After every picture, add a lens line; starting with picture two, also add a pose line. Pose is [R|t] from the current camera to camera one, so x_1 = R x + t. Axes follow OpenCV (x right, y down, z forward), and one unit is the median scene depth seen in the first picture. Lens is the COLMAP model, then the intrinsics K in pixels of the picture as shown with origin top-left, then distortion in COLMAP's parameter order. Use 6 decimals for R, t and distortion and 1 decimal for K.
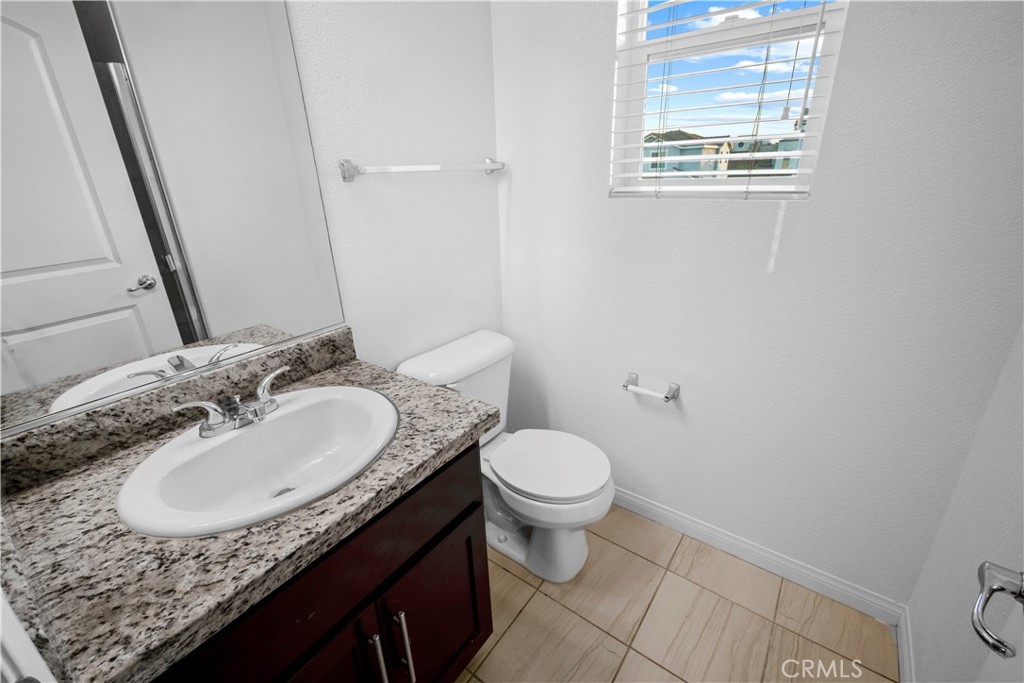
lens RADIAL K [[440.7, 0, 514.6], [0, 440.7, 322.9], [0, 0, 1]] dist [0.013681, 0.000077]
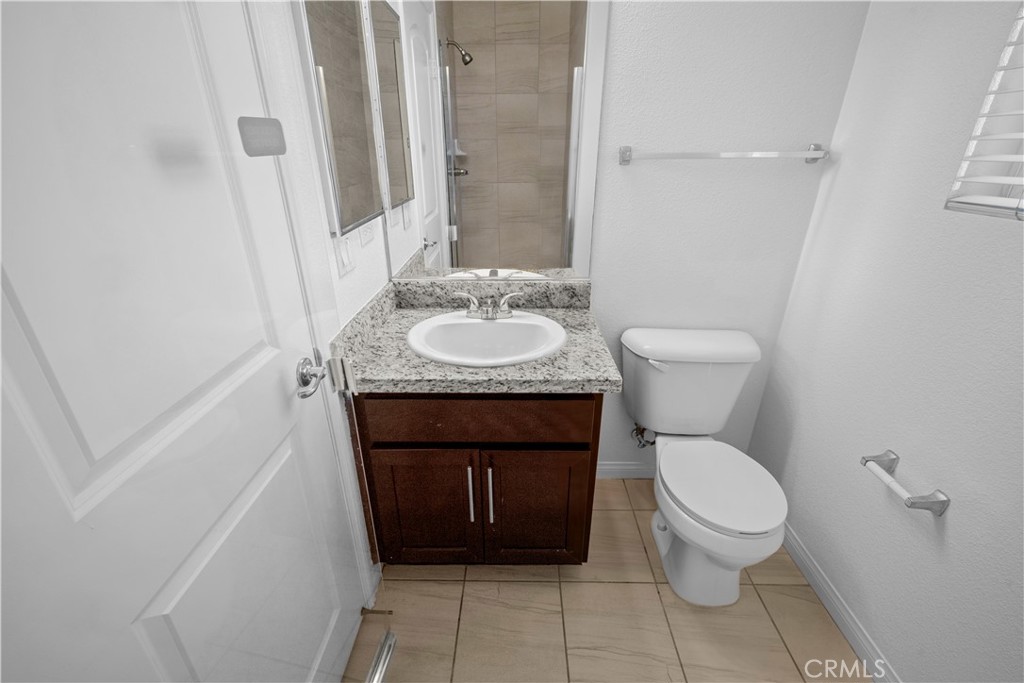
lens RADIAL K [[448.6, 0, 514.0], [0, 448.6, 315.5], [0, 0, 1]] dist [0.011636, -0.001003]
pose [[0.595744, 0.315500, -0.738612, 0.567439], [-0.284110, 0.942940, 0.173624, -0.075348], [0.751246, 0.106412, 0.651388, 0.039185]]
